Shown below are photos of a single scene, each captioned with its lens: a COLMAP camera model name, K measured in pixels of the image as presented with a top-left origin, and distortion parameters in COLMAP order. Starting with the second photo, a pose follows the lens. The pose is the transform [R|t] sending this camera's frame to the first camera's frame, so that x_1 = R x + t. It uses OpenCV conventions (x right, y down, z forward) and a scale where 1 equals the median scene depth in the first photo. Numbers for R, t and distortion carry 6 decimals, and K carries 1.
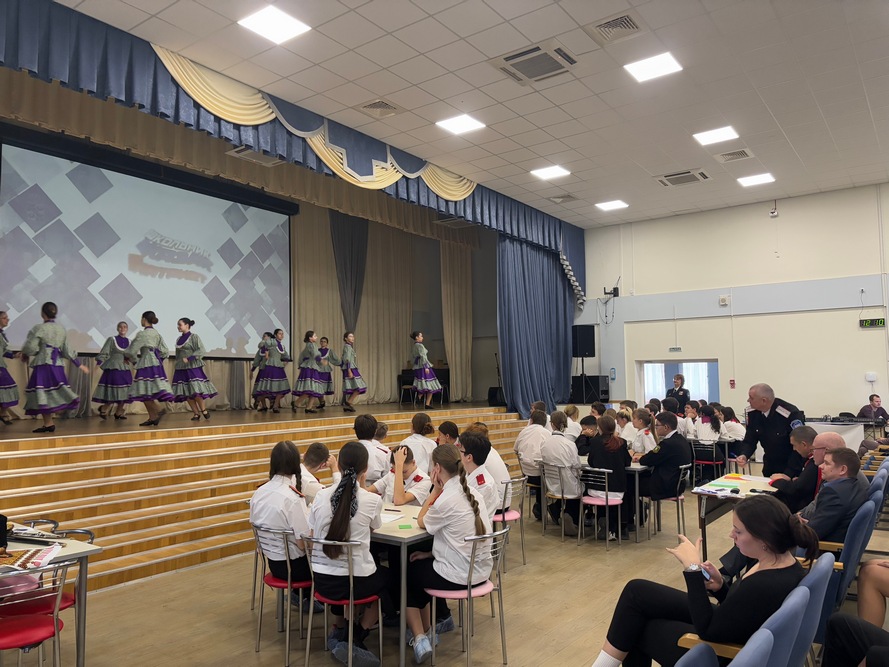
lens RADIAL K [[668.0, 0, 444.8], [0, 668.0, 332.1], [0, 0, 1]] dist [0.009387, -0.008912]
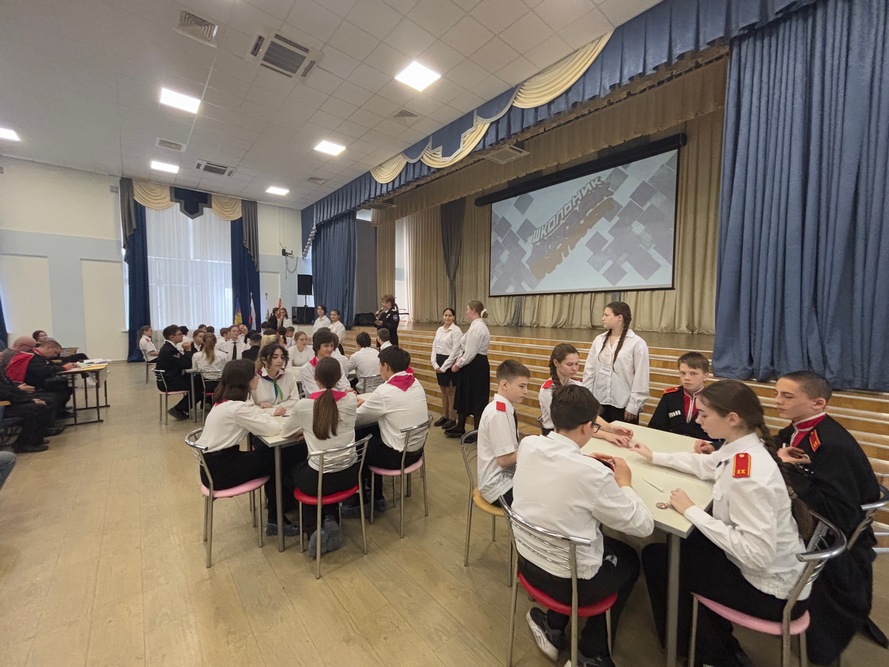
lens RADIAL K [[355.1, 0, 442.8], [0, 355.1, 335.2], [0, 0, 1]] dist [-0.004347, 0.000184]
pose [[-0.205289, 0.072486, -0.976013, 0.522977], [0.078174, 0.995282, 0.057475, 0.071582], [0.975574, -0.064500, -0.209987, 0.964602]]
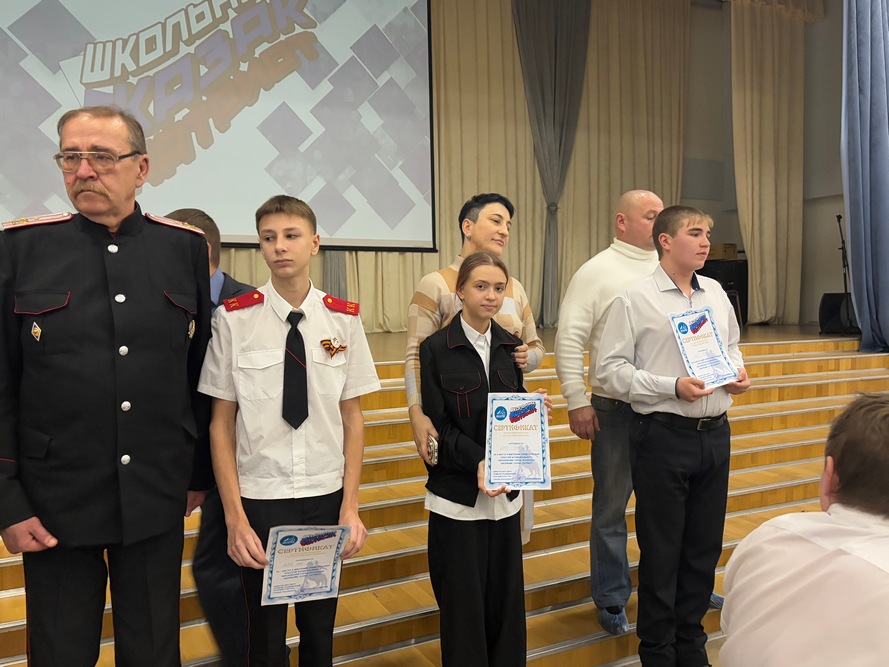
lens RADIAL K [[761.2, 0, 436.7], [0, 761.2, 328.1], [0, 0, 1]] dist [0.030926, 0.010320]
pose [[0.893689, 0.015692, -0.448413, 0.084430], [0.037236, 0.993347, 0.108972, 0.048873], [0.447140, -0.114084, 0.887159, 0.526595]]
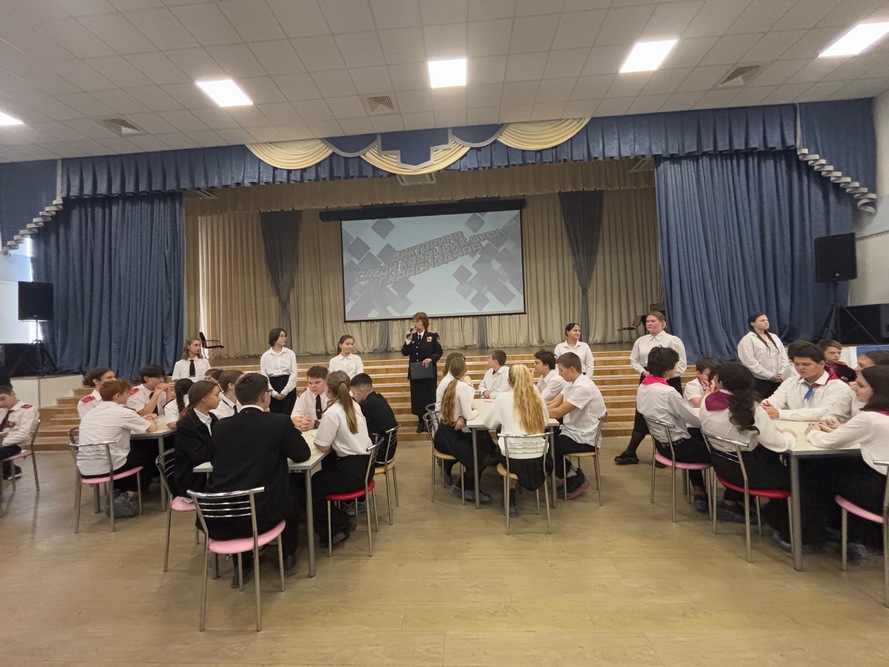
lens RADIAL K [[355.1, 0, 438.9], [0, 355.1, 339.1], [0, 0, 1]] dist [-0.004347, 0.000184]
pose [[0.538696, -0.006045, -0.842479, 0.389380], [0.101787, 0.993116, 0.057958, 0.044195], [0.836329, -0.116975, 0.535603, 0.561864]]
